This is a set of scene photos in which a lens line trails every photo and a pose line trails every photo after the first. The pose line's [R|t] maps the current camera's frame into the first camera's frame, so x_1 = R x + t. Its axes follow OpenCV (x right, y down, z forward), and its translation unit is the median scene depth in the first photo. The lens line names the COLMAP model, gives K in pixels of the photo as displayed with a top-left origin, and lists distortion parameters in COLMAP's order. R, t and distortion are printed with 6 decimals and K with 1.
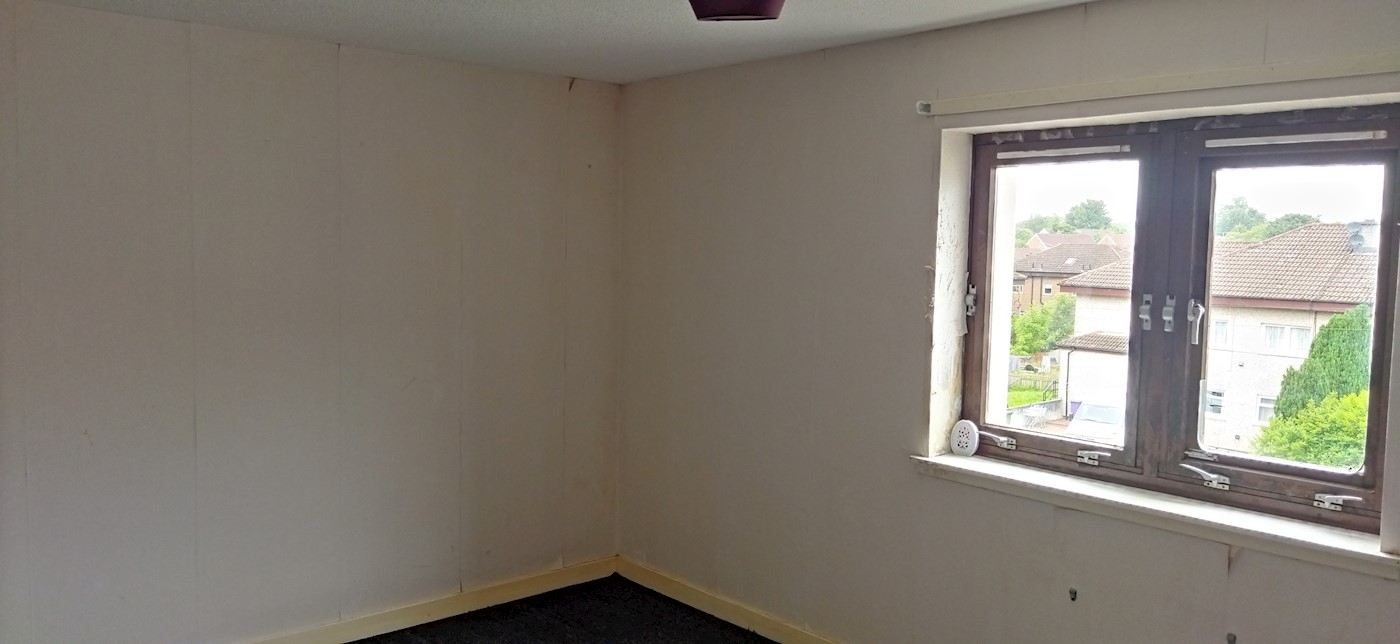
lens RADIAL K [[1030.1, 0, 700.0], [0, 1030.1, 322.0], [0, 0, 1]] dist [-0.001538, -0.004270]
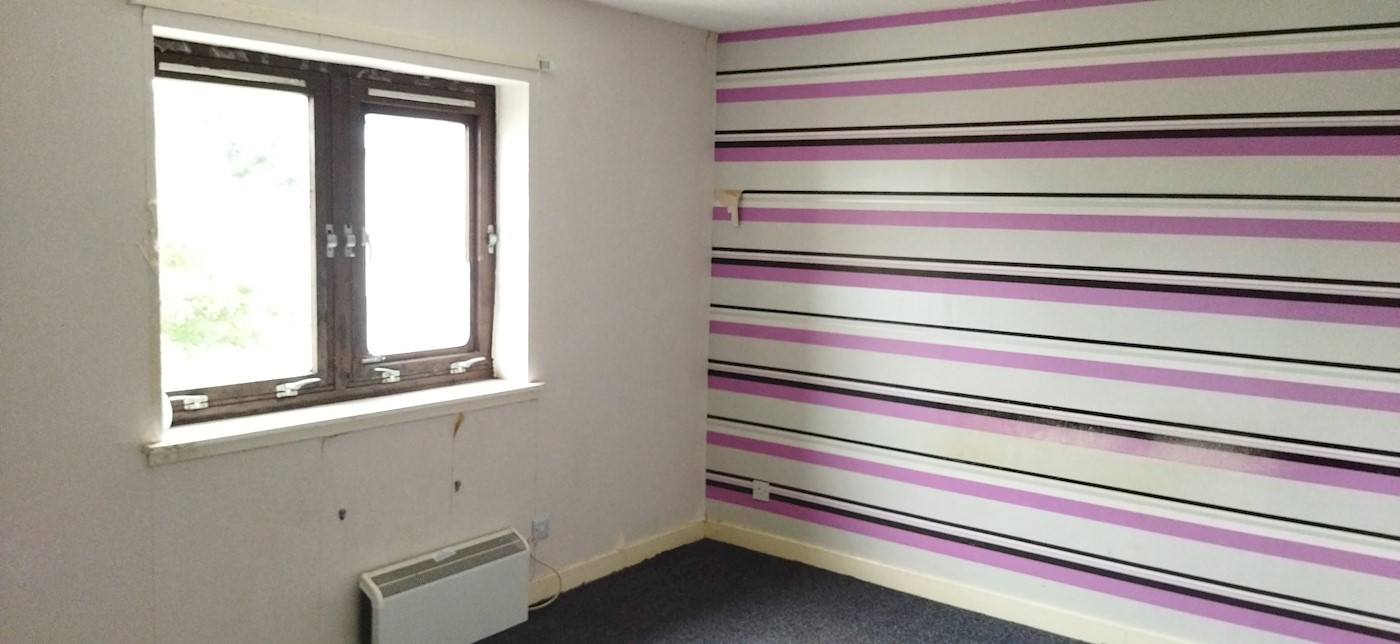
lens RADIAL K [[1017.5, 0, 700.0], [0, 1017.5, 322.0], [0, 0, 1]] dist [0.006089, 0.002799]
pose [[-0.189087, -0.141278, 0.971744, -0.690959], [0.037955, 0.987805, 0.150999, -0.072479], [-0.981227, 0.065434, -0.181419, 0.818644]]
